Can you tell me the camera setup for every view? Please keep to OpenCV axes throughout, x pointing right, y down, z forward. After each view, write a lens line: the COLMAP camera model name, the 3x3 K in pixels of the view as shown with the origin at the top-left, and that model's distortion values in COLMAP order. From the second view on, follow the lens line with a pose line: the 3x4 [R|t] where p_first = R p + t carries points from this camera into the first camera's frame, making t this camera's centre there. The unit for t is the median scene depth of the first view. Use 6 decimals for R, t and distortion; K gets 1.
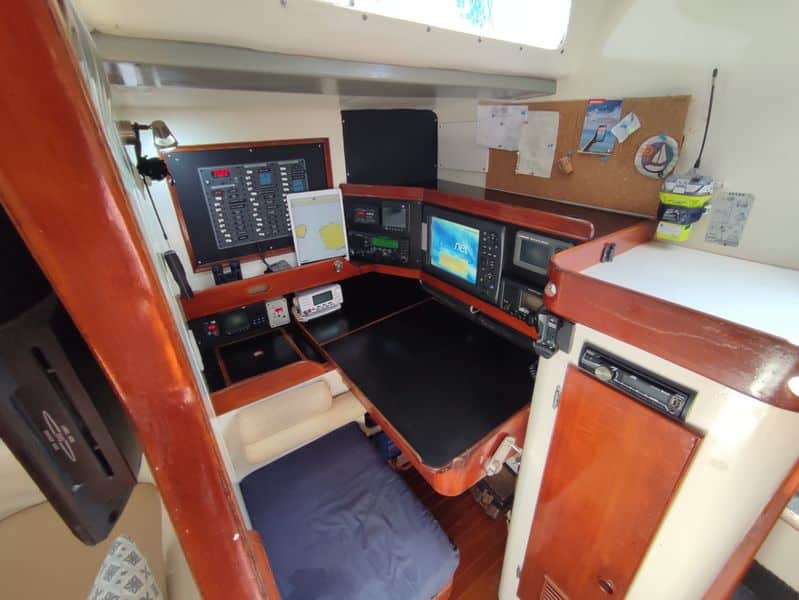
lens RADIAL K [[362.9, 0, 400.9], [0, 362.9, 301.3], [0, 0, 1]] dist [-0.017765, 0.011183]
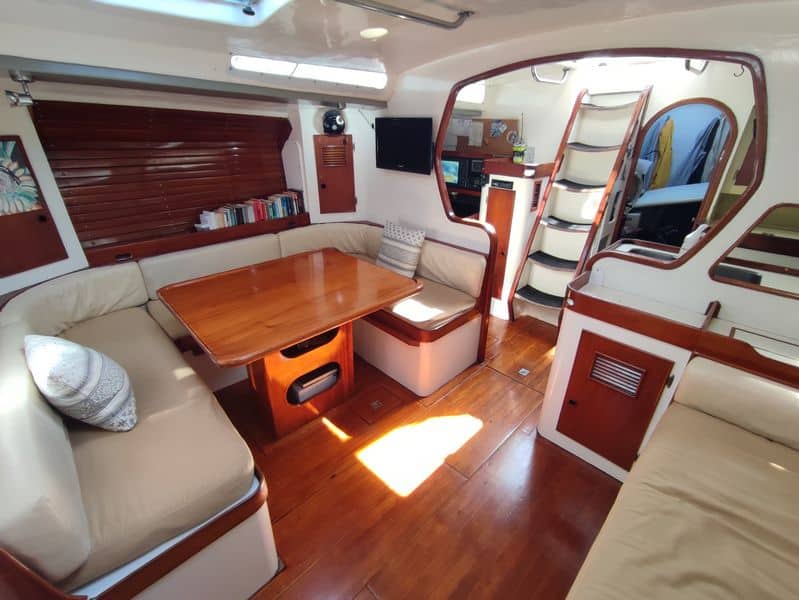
lens RADIAL K [[362.9, 0, 406.0], [0, 362.9, 304.7], [0, 0, 1]] dist [-0.017765, 0.011183]
pose [[0.982368, -0.047846, 0.180731, -0.671684], [0.048756, 0.998811, -0.000596, 0.799173], [-0.180488, 0.009397, 0.983532, -1.518853]]
